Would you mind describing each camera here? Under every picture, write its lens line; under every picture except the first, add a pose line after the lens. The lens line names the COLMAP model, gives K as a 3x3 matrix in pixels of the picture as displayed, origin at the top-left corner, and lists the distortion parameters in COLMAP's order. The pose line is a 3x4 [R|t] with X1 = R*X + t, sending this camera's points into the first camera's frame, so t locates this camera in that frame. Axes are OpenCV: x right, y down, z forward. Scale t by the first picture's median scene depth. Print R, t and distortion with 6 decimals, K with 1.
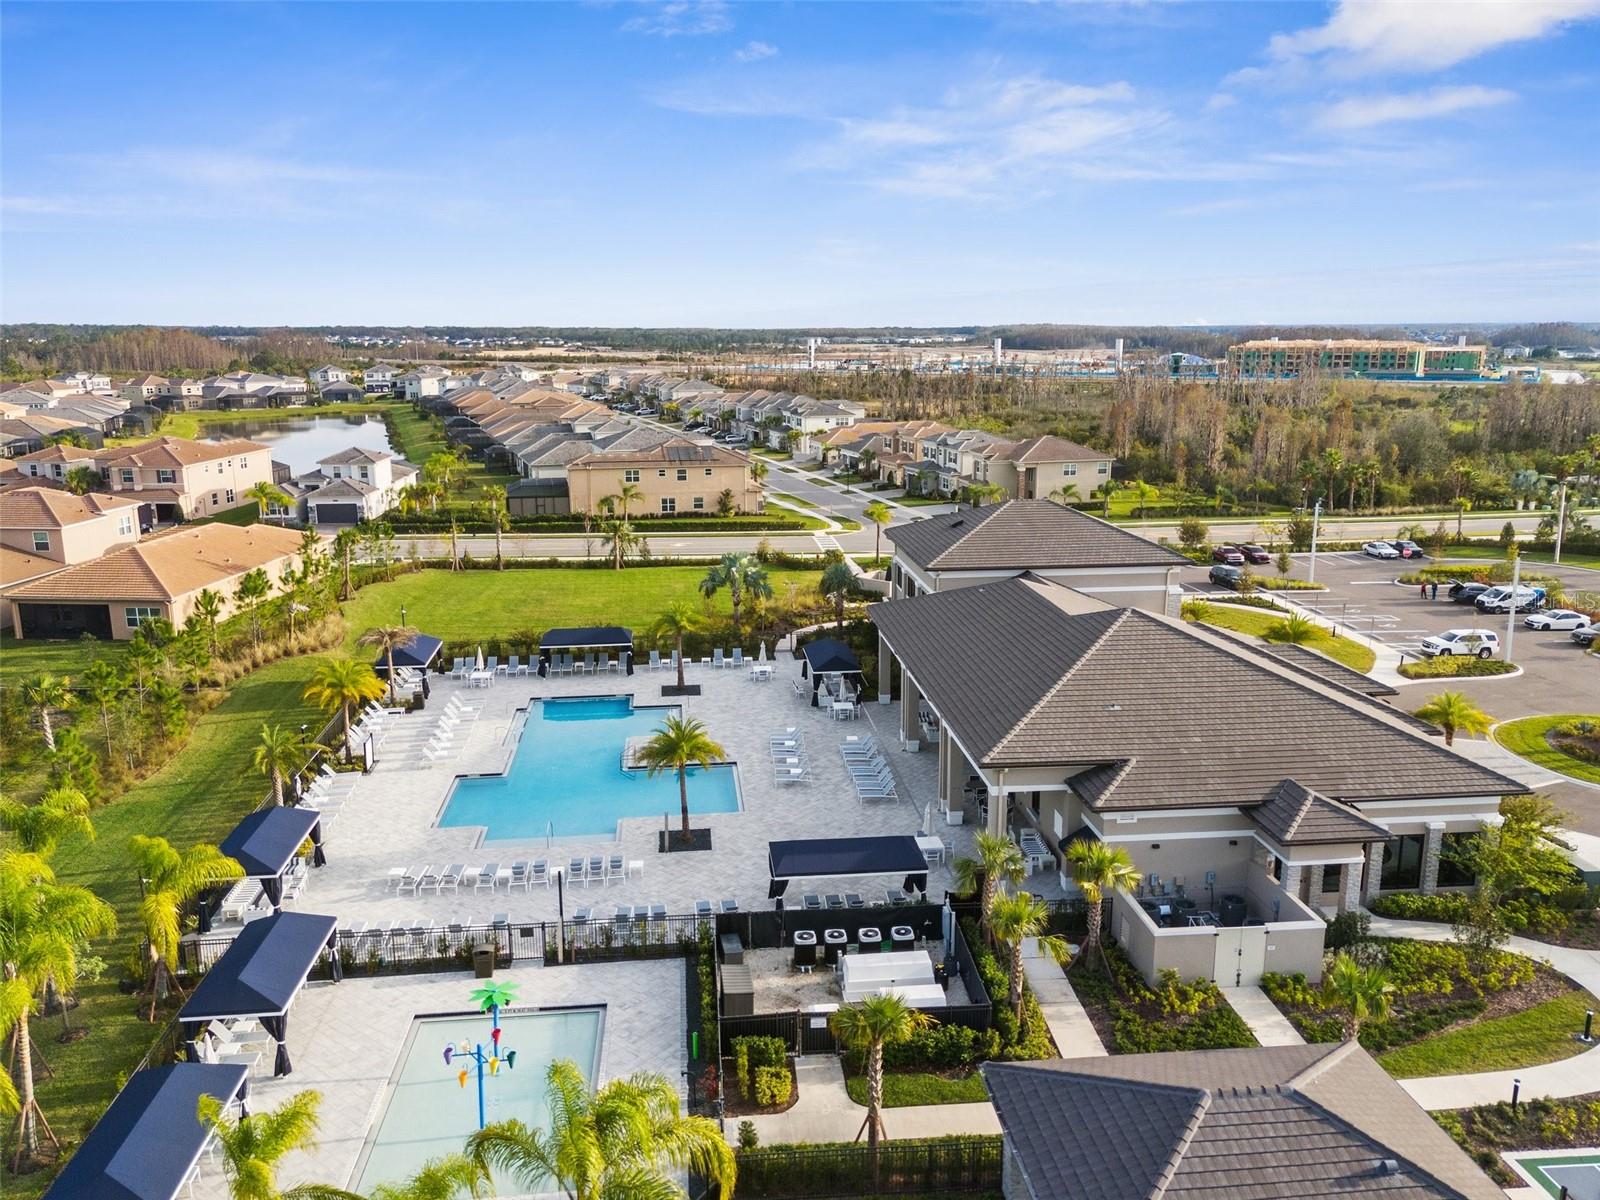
lens RADIAL K [[1218.0, 0, 807.8], [0, 1218.0, 600.8], [0, 0, 1]] dist [0.081435, -0.075116]
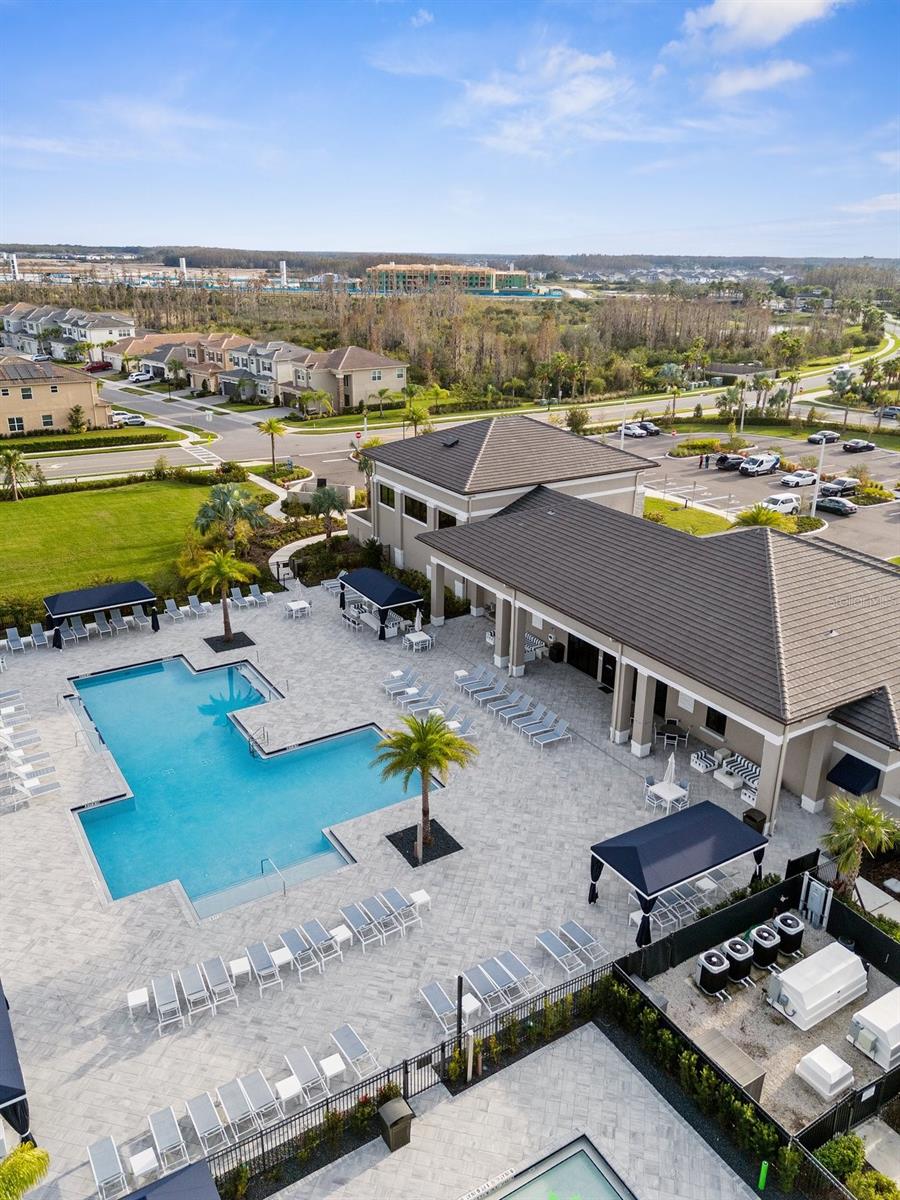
lens RADIAL K [[894.4, 0, 450.0], [0, 894.4, 600.0], [0, 0, 1]] dist [0.076121, -0.080605]
pose [[0.900219, -0.142034, 0.411622, -0.180733], [0.079001, 0.982892, 0.166381, -0.047972], [-0.428212, -0.117261, 0.896038, 0.229518]]
